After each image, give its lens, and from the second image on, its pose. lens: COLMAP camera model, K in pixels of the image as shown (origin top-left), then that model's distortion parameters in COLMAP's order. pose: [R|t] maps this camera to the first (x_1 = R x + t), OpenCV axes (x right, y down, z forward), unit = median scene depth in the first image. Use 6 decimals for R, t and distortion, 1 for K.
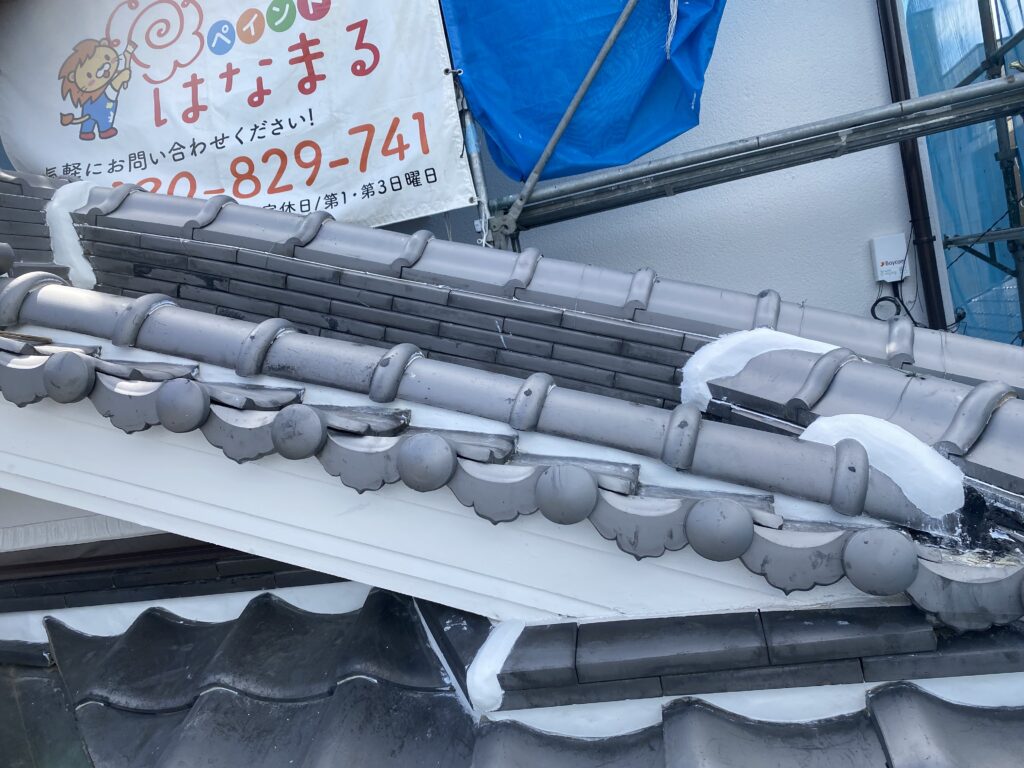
lens RADIAL K [[790.2, 0, 515.4], [0, 790.2, 378.3], [0, 0, 1]] dist [-0.004629, 0.000012]
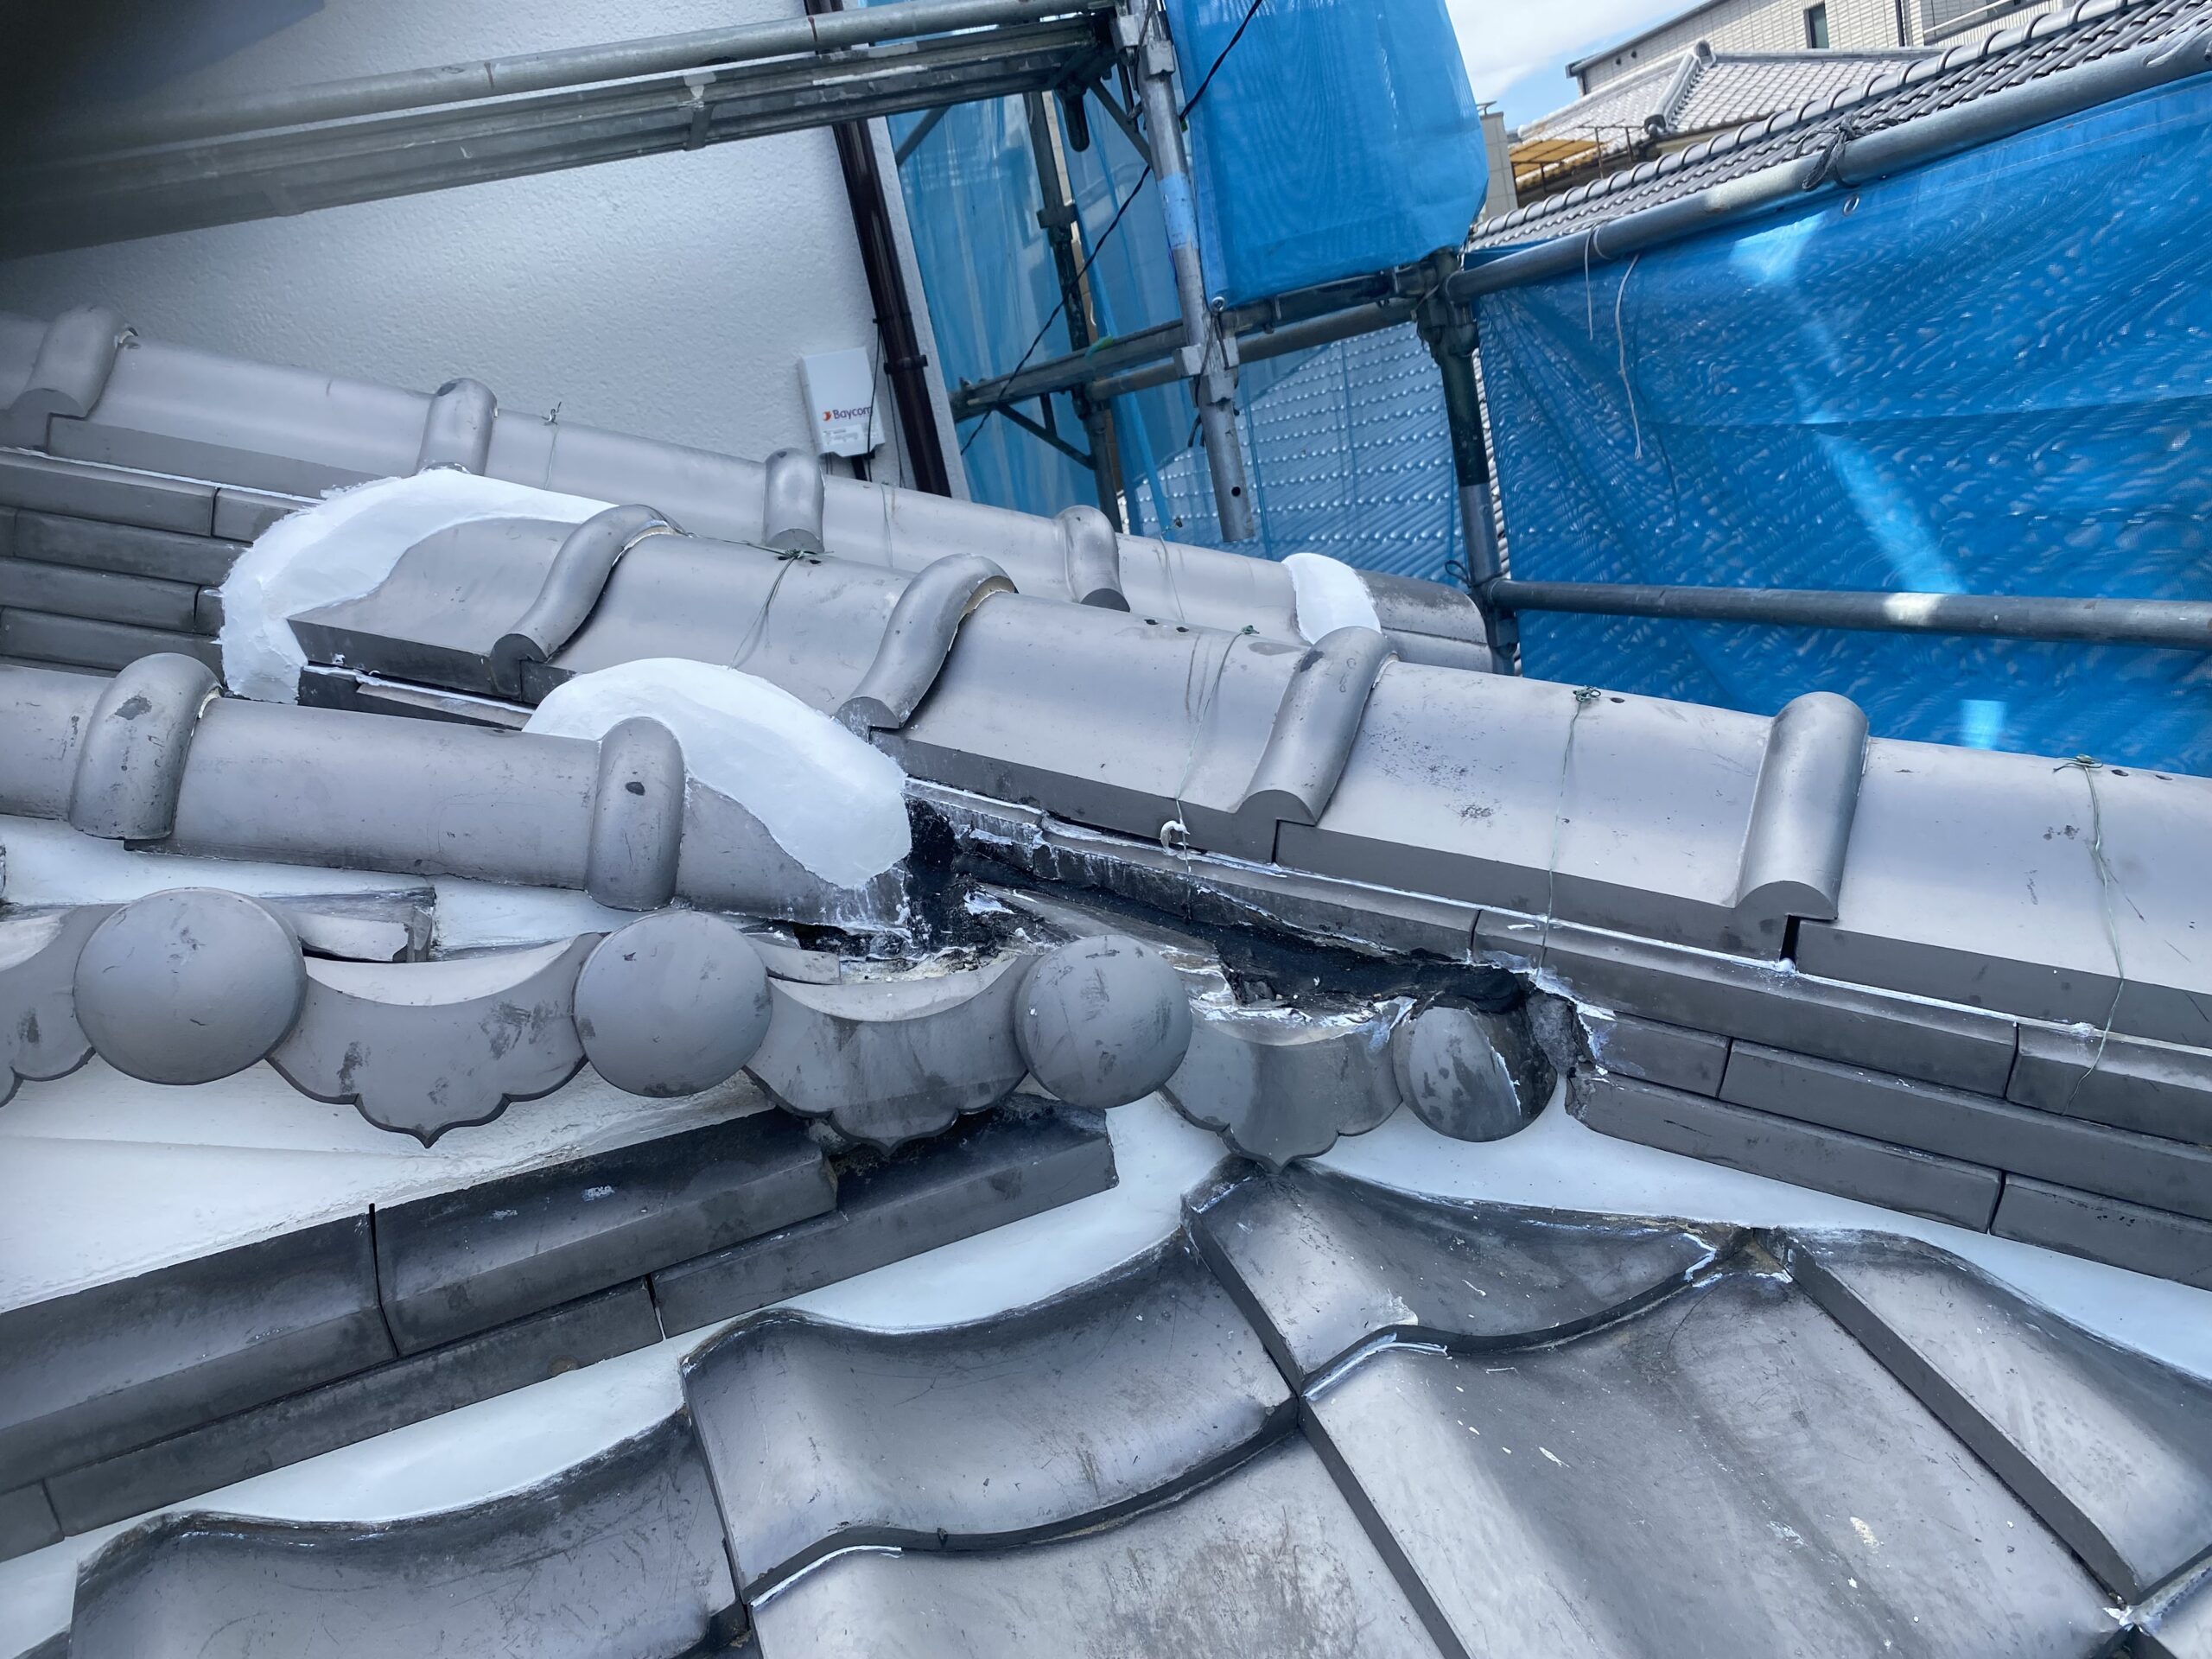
lens RADIAL K [[1707.0, 0, 1106.7], [0, 1707.0, 834.7], [0, 0, 1]] dist [-0.004629, 0.000012]
pose [[0.851042, -0.101288, 0.515236, 0.198144], [0.072255, 0.994475, 0.076151, 0.092007], [-0.520102, -0.027579, 0.853659, 0.192743]]
